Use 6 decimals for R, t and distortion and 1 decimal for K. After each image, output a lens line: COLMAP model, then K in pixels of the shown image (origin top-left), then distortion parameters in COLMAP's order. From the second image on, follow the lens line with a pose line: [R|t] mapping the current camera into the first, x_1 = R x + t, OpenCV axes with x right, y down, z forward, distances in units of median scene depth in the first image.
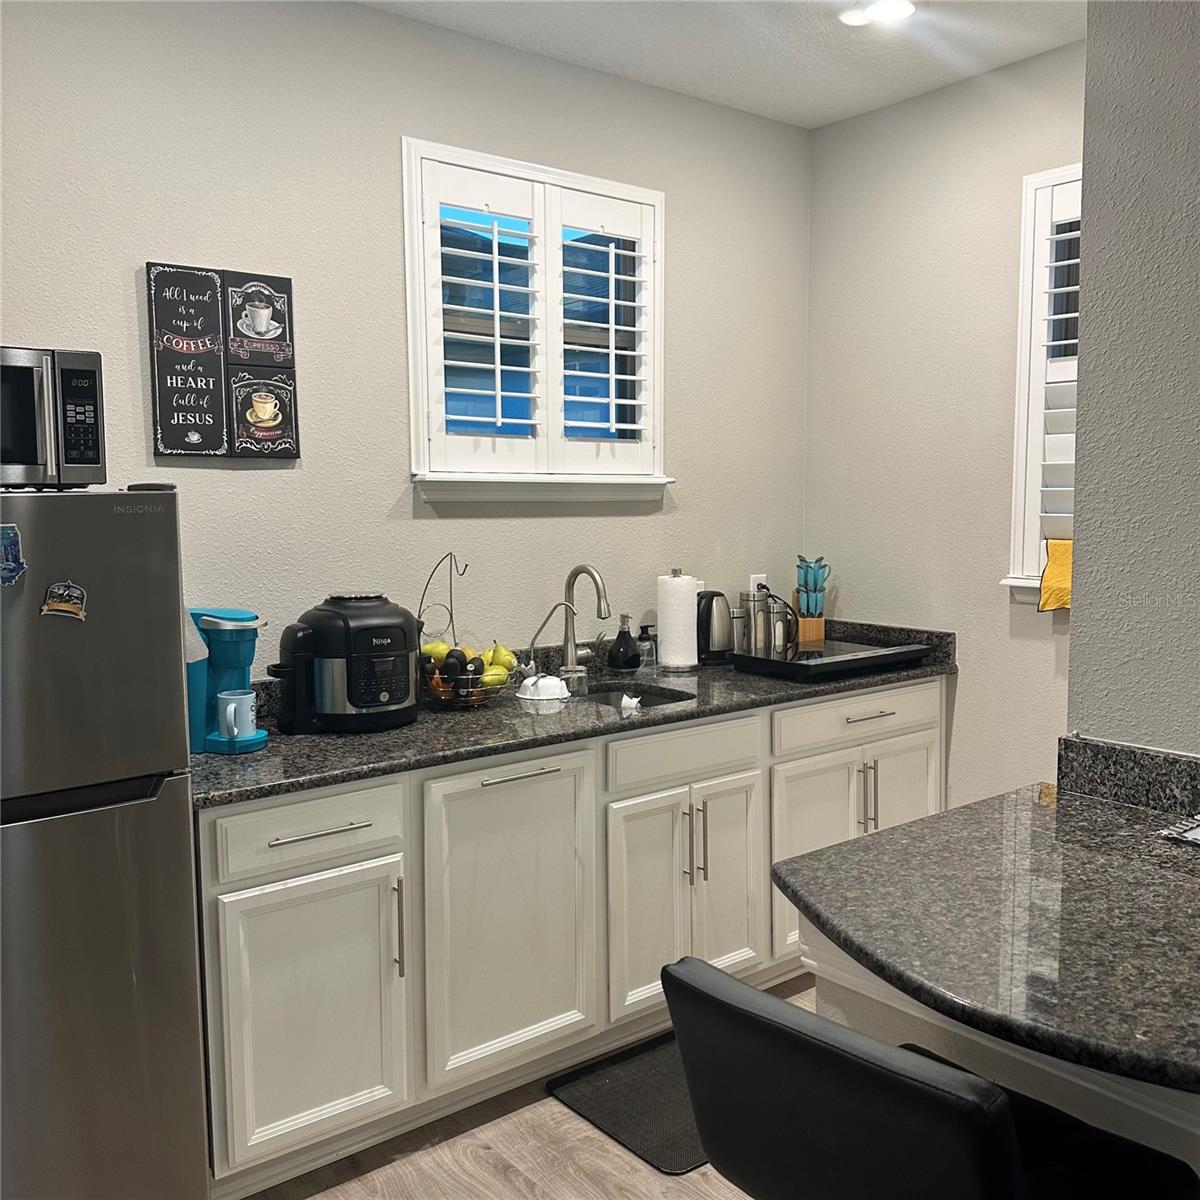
lens RADIAL K [[1120.6, 0, 610.5], [0, 1120.6, 603.3], [0, 0, 1]] dist [0.189798, -0.429807]
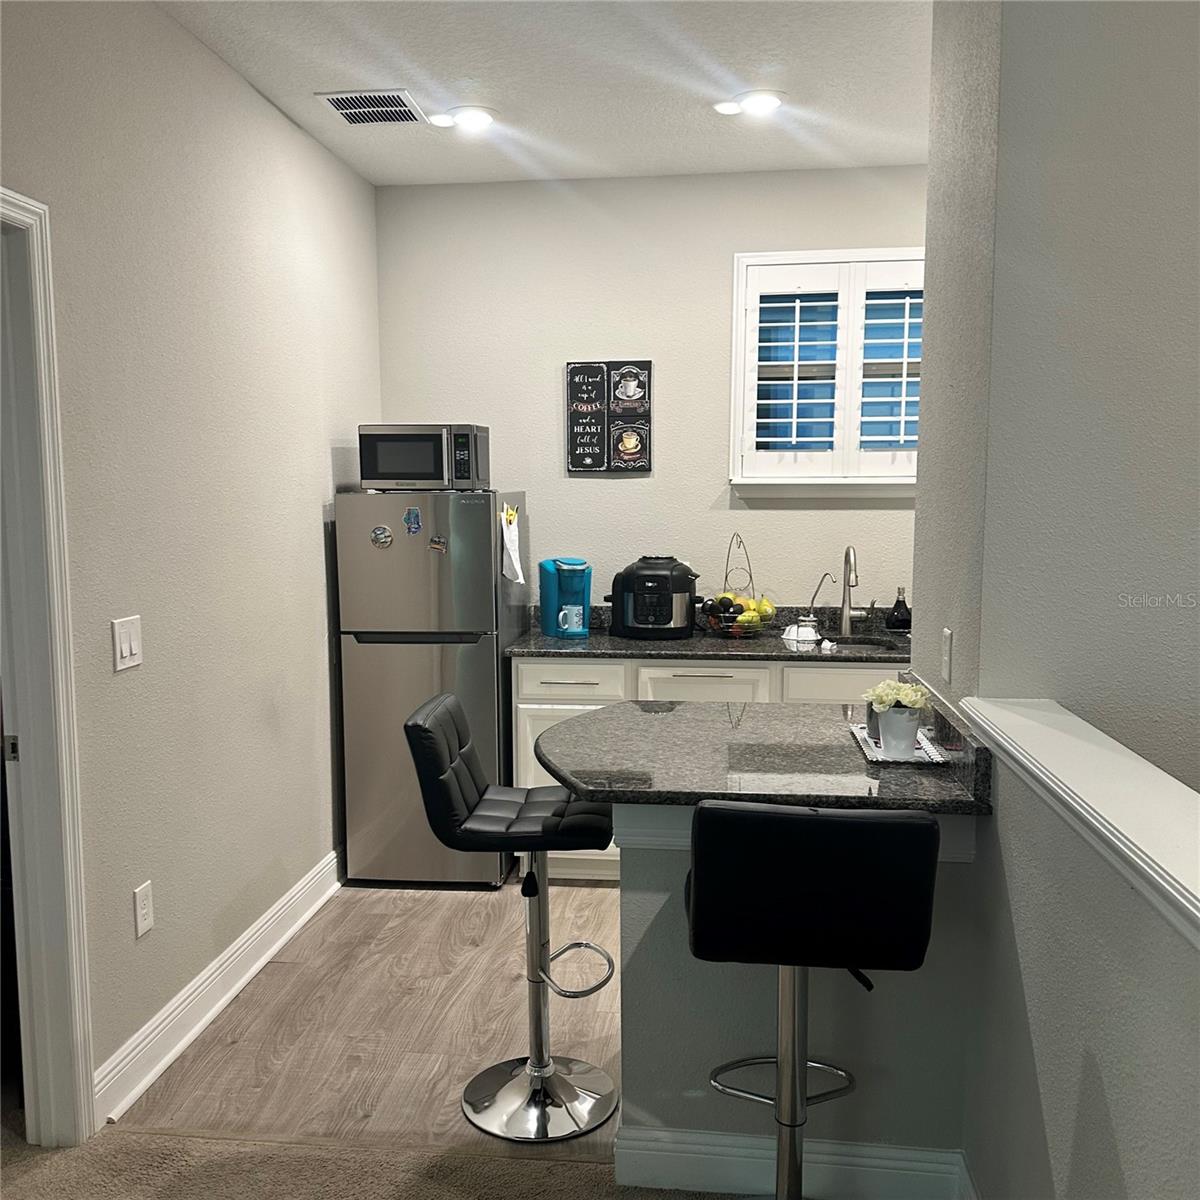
lens RADIAL K [[1106.9, 0, 600.0], [0, 1106.9, 600.0], [0, 0, 1]] dist [0.153439, -0.289688]
pose [[0.696714, 0.068400, -0.714080, 0.795075], [-0.071407, 0.997112, 0.025841, 0.018804], [0.713786, 0.032986, 0.699587, -0.144104]]
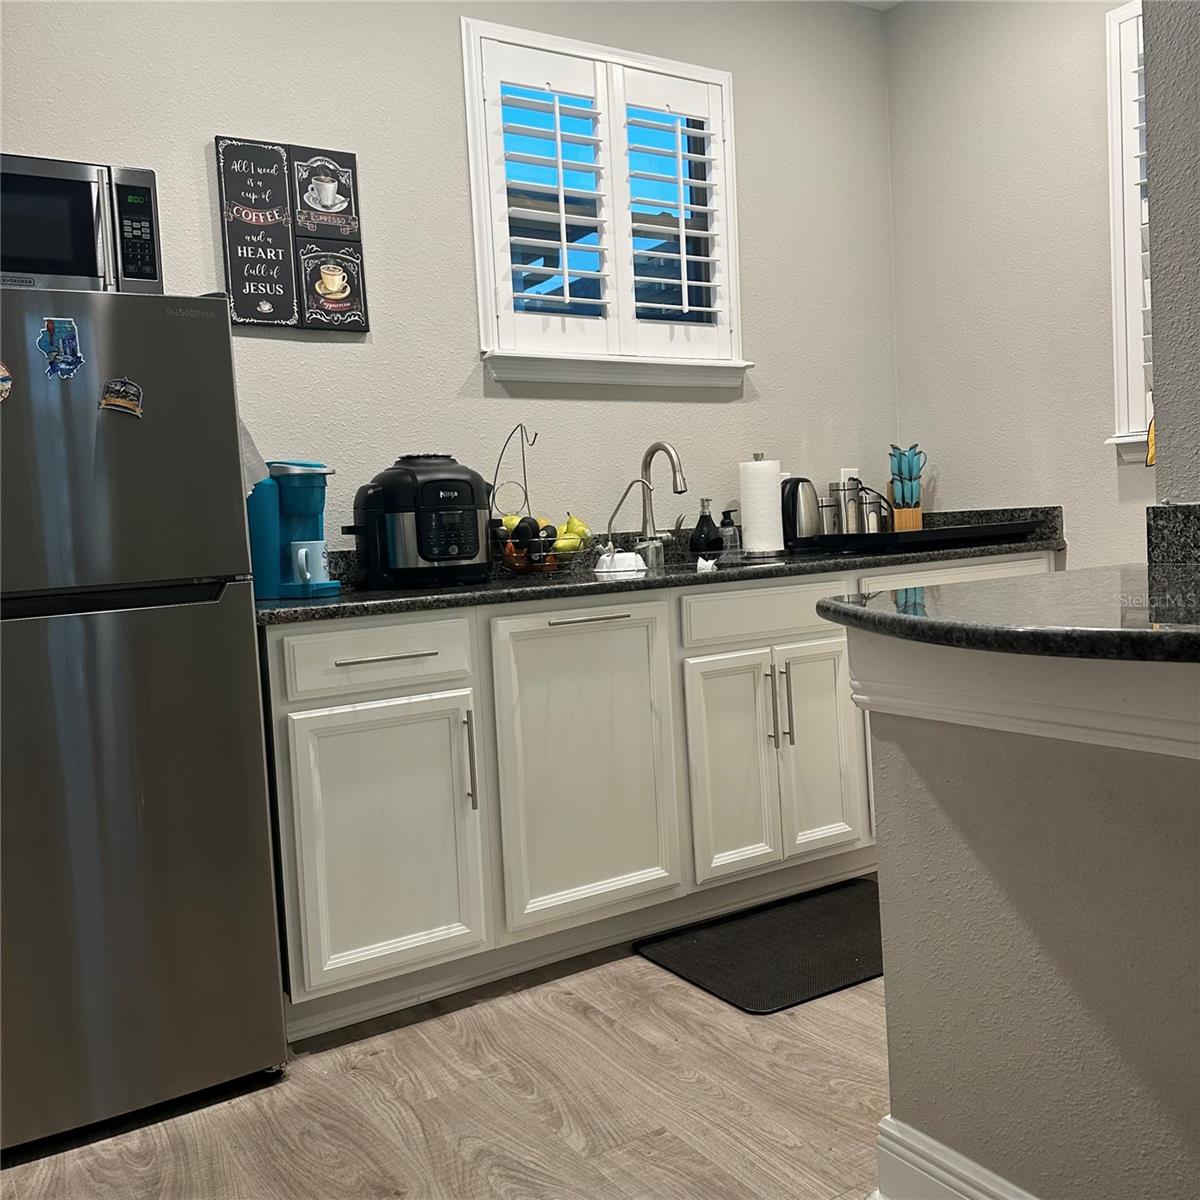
lens RADIAL K [[1120.6, 0, 610.5], [0, 1120.6, 603.3], [0, 0, 1]] dist [0.189798, -0.429807]
pose [[0.992661, -0.039750, -0.114208, 0.045793], [0.036391, 0.998846, -0.031352, 0.151247], [0.115323, 0.026965, 0.992962, 0.021944]]
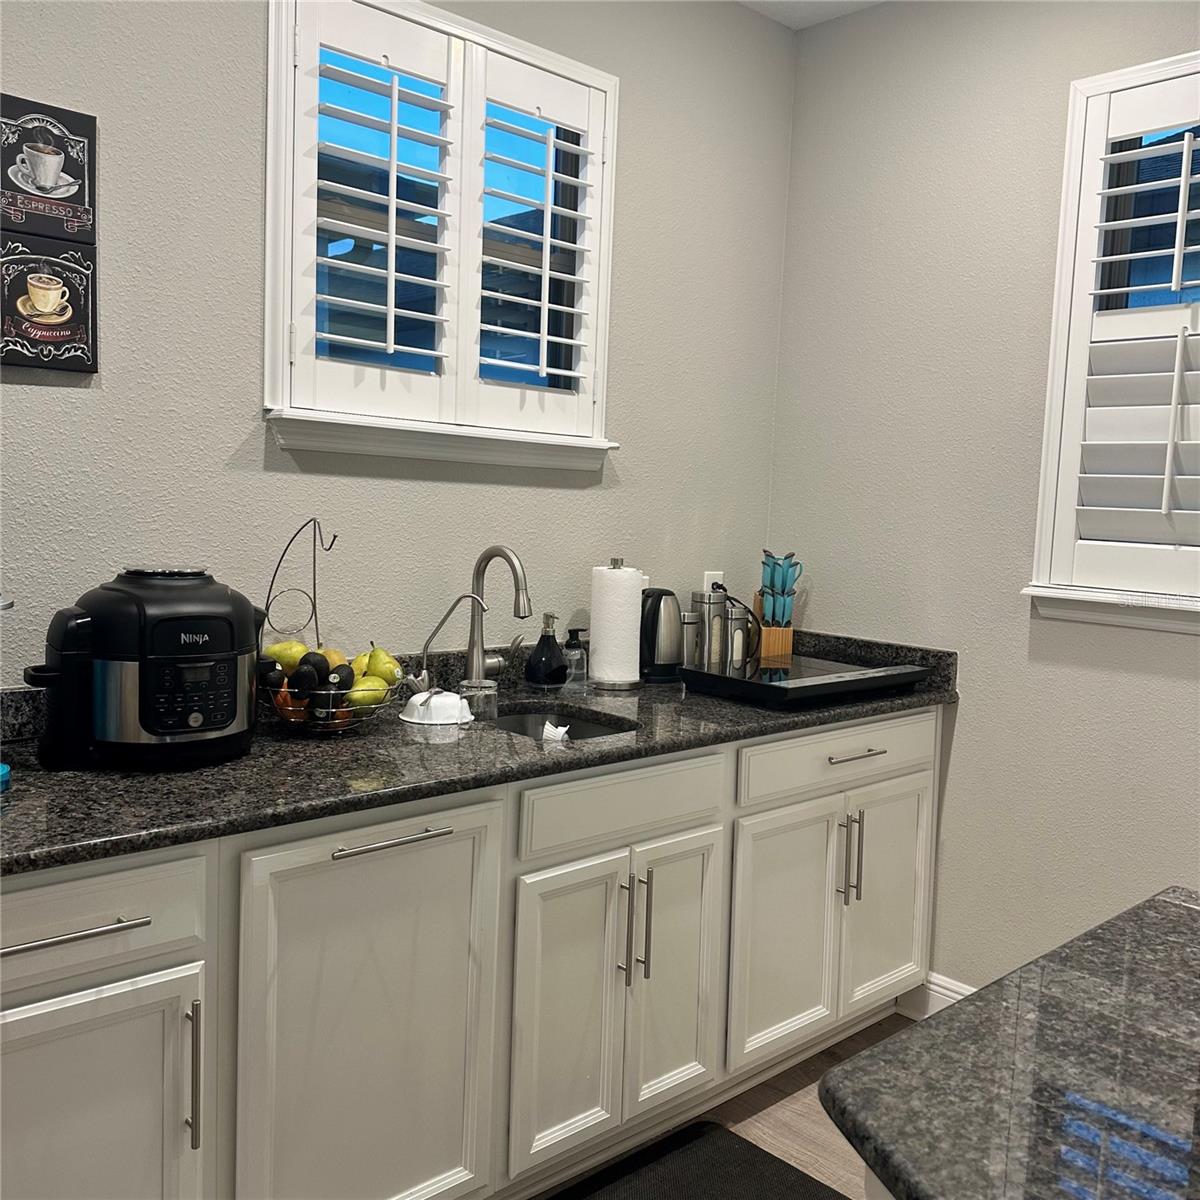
lens RADIAL K [[1106.9, 0, 600.0], [0, 1106.9, 600.0], [0, 0, 1]] dist [0.153439, -0.289688]
pose [[0.996910, 0.038939, 0.068226, -0.005788], [-0.038502, 0.999229, -0.007695, 0.005957], [-0.068473, 0.005044, 0.997640, 0.276947]]
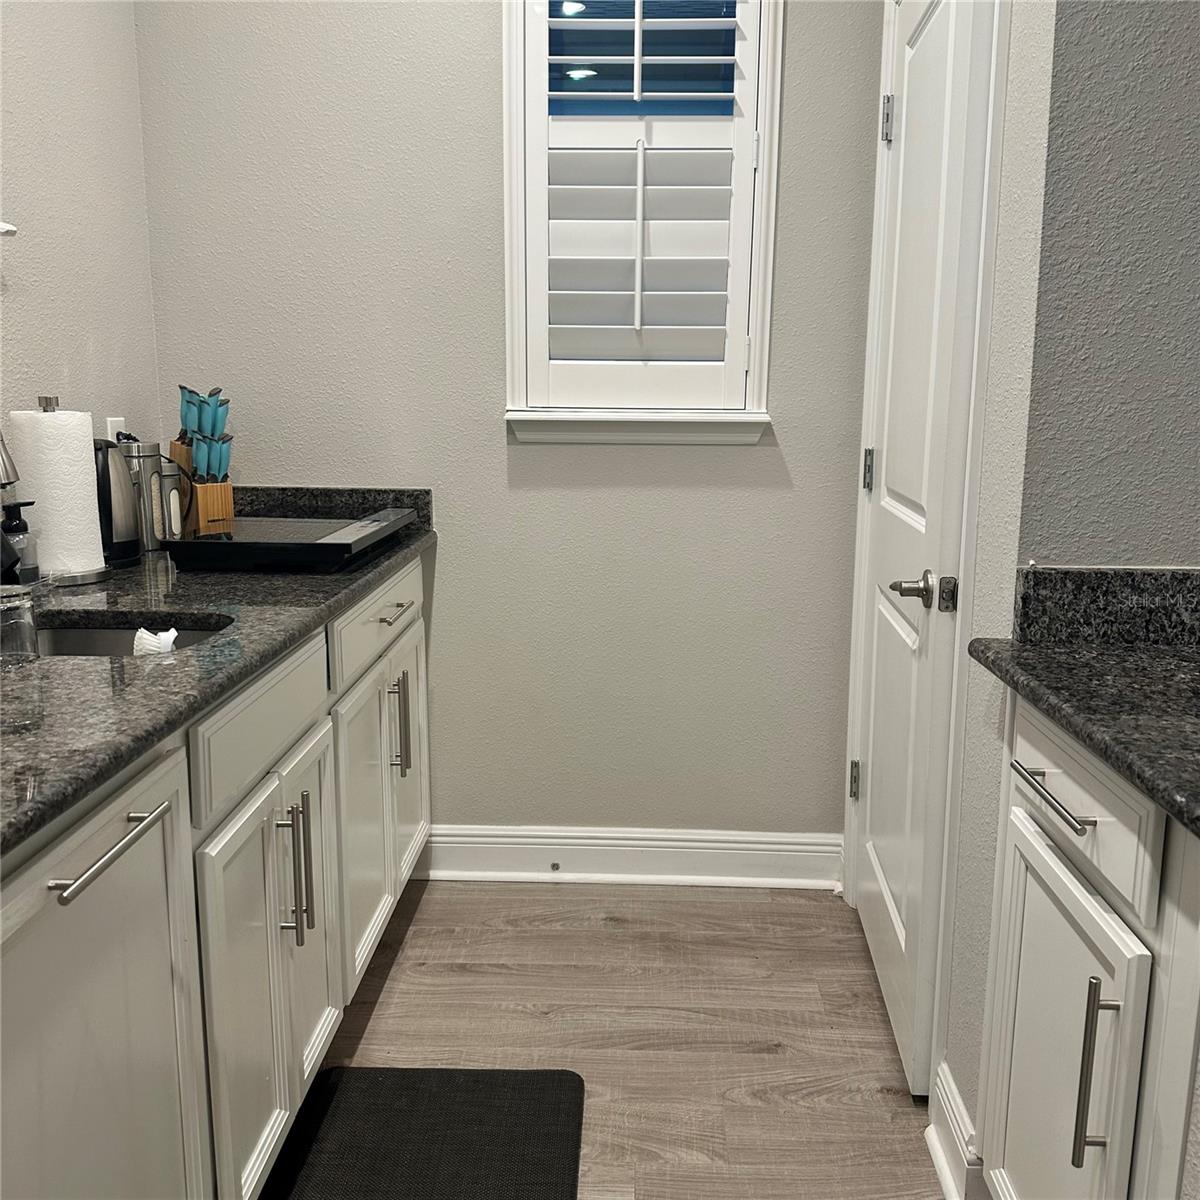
lens RADIAL K [[1106.9, 0, 600.0], [0, 1106.9, 600.0], [0, 0, 1]] dist [0.153439, -0.289688]
pose [[0.646187, -0.130745, 0.751897, -0.232313], [0.065021, 0.991065, 0.116454, 0.025081], [-0.760405, -0.026362, 0.648914, 0.537072]]
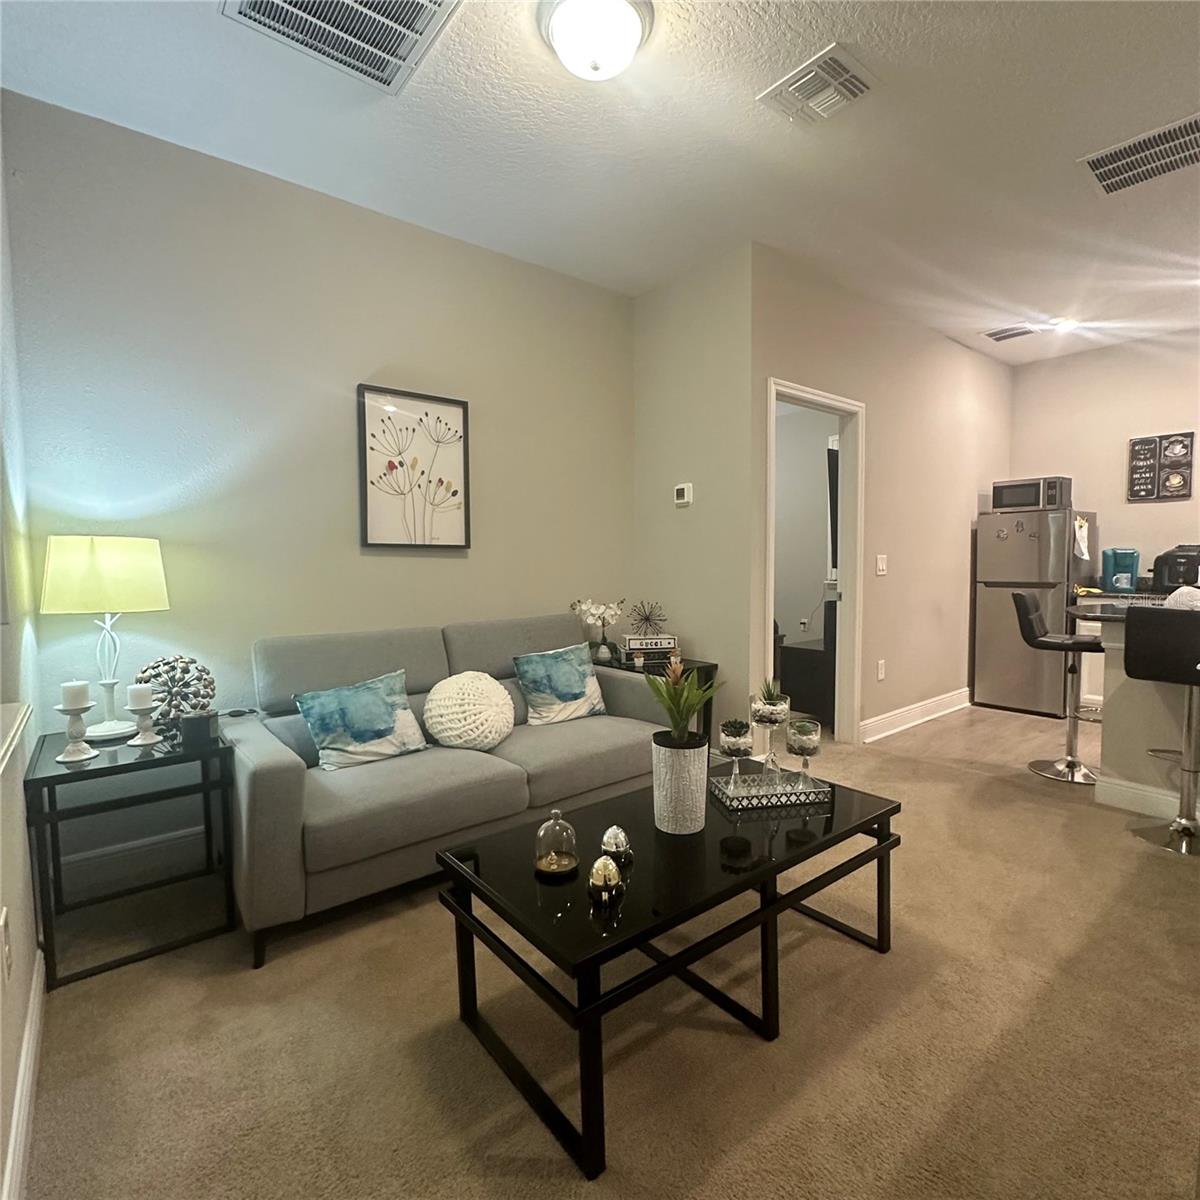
lens RADIAL K [[640.3, 0, 602.8], [0, 640.3, 598.0], [0, 0, 1]] dist [-0.003620, 0.001246]
pose [[-0.009452, 0.063221, -0.997955, 1.243296], [-0.095835, 0.993348, 0.063837, 0.145409], [0.995352, 0.096243, -0.003330, -0.355559]]
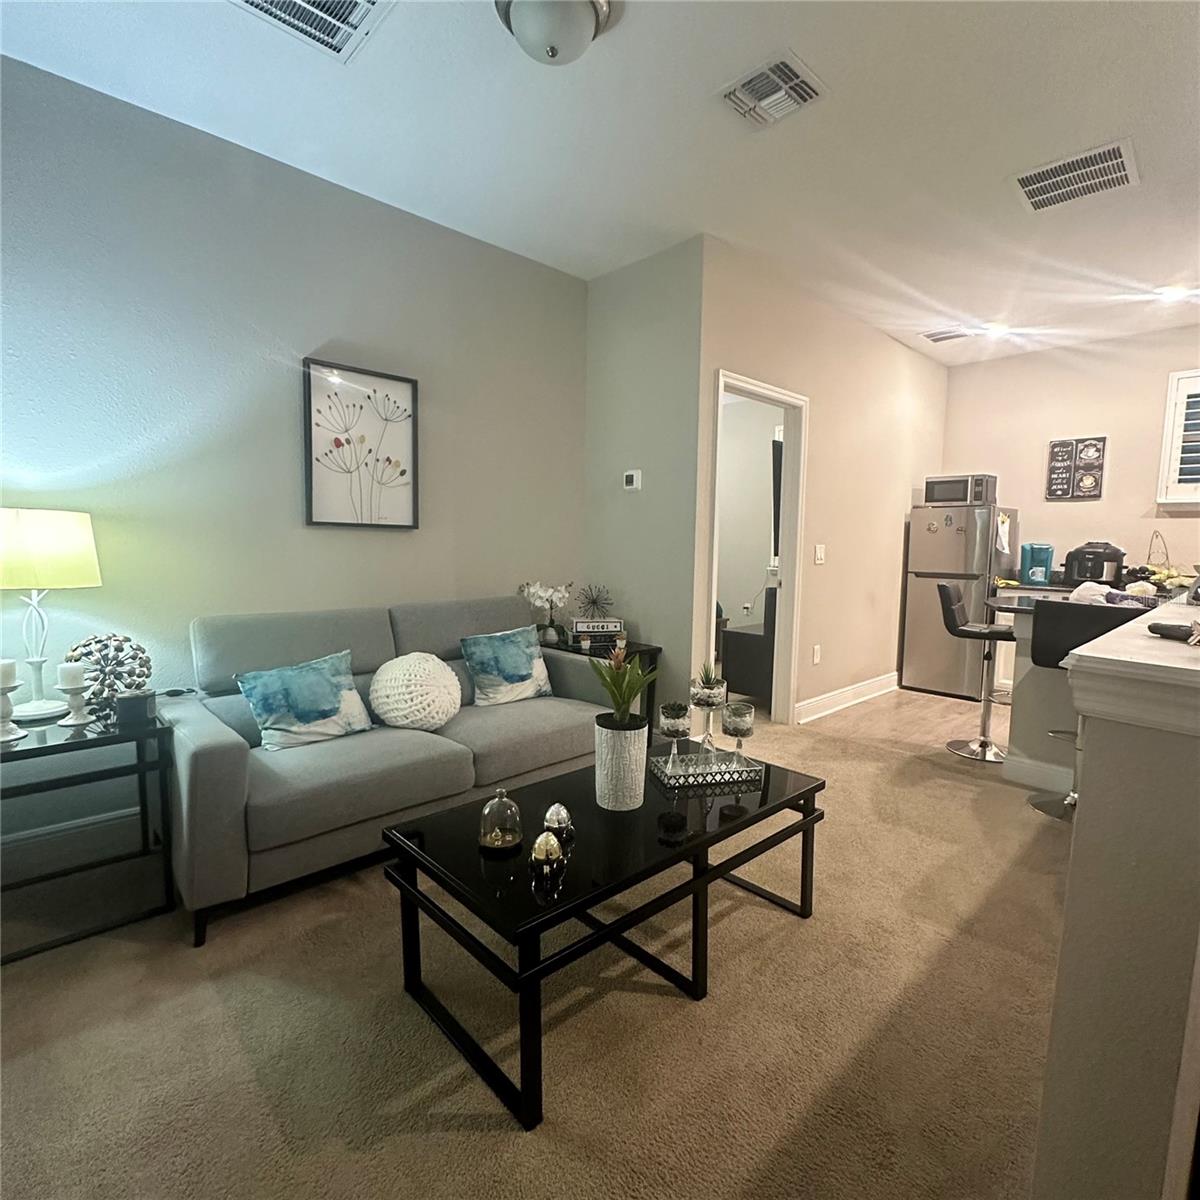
lens RADIAL K [[640.3, 0, 602.8], [0, 640.3, 598.0], [0, 0, 1]] dist [-0.003620, 0.001246]
pose [[0.067436, 0.094652, -0.993224, 1.262680], [-0.120448, 0.988982, 0.086069, 0.137294], [0.990427, 0.113827, 0.078094, -0.353870]]
